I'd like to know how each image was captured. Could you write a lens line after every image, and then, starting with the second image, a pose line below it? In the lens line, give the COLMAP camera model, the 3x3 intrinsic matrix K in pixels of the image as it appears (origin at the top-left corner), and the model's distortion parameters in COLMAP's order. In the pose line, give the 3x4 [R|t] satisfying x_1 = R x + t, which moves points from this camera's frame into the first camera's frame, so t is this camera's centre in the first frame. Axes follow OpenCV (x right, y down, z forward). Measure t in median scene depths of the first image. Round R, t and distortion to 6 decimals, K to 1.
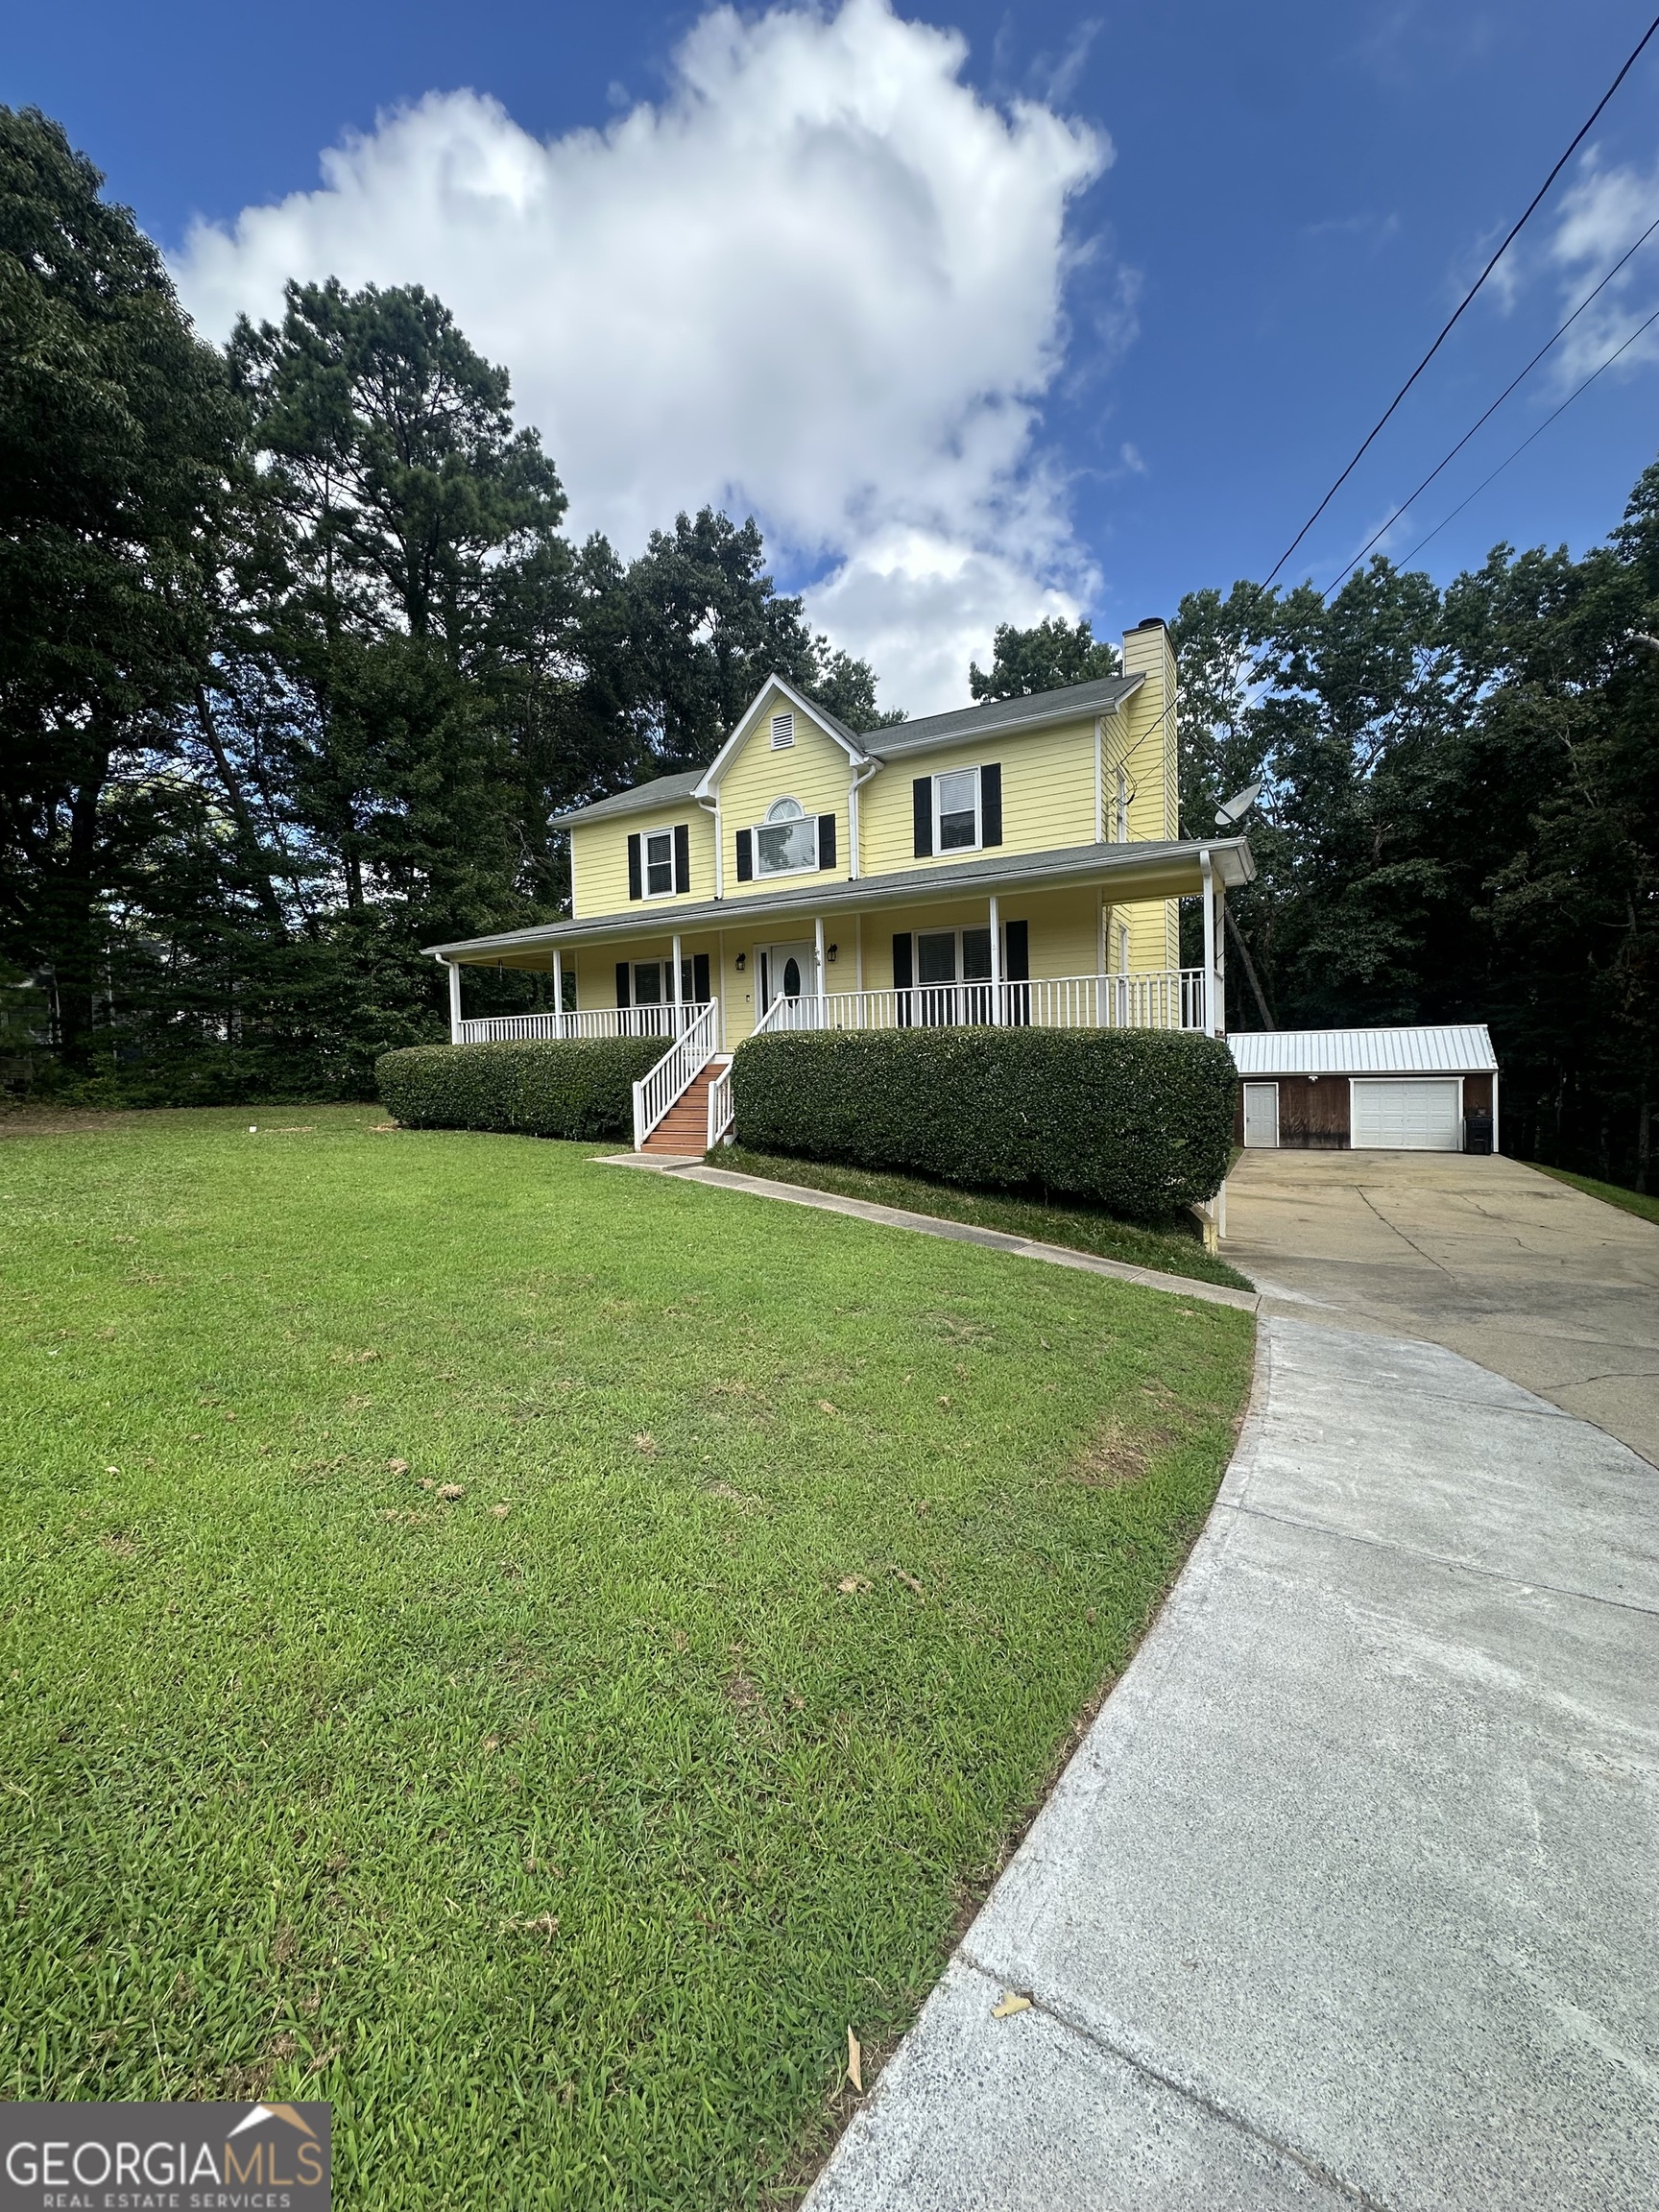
lens RADIAL K [[884.5, 0, 838.2], [0, 884.5, 1102.3], [0, 0, 1]] dist [-0.005408, 0.001356]
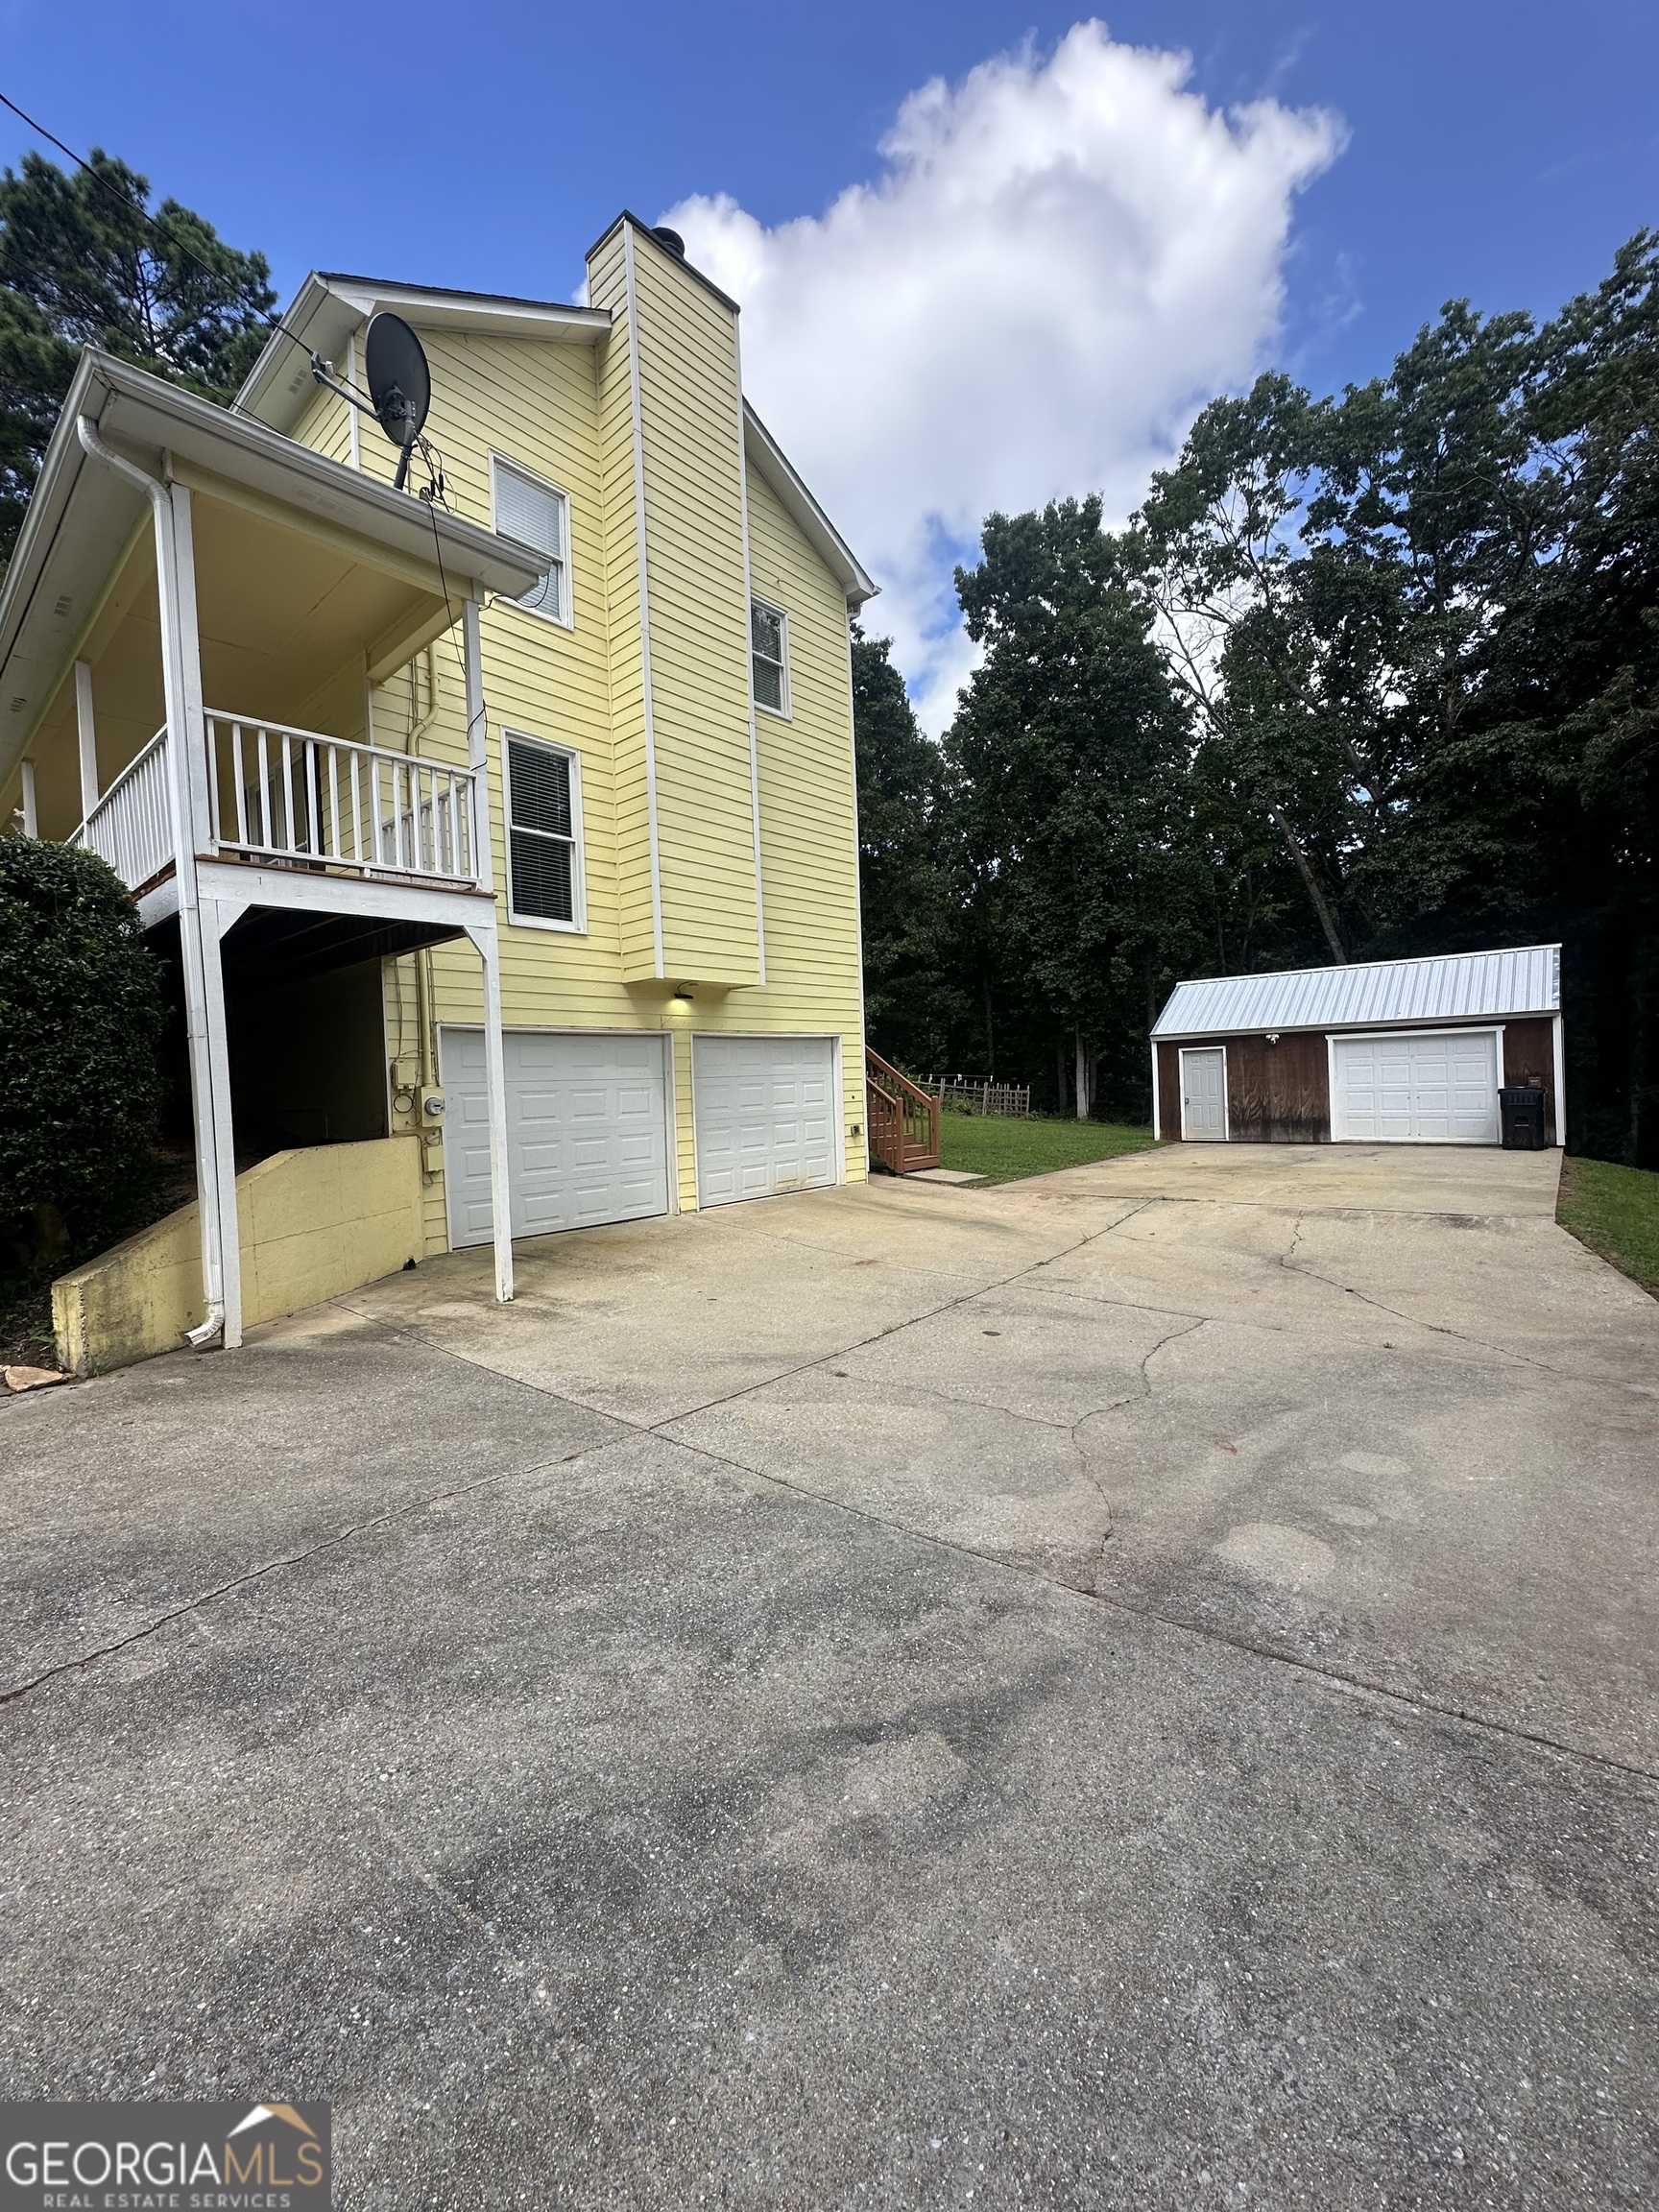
lens RADIAL K [[884.5, 0, 821.4], [0, 884.5, 1106.9], [0, 0, 1]] dist [-0.005408, 0.001356]
pose [[0.976584, -0.011217, -0.214843, 0.340348], [0.011342, 0.999935, -0.000650, 0.022133], [0.214836, -0.001802, 0.976648, 0.261181]]
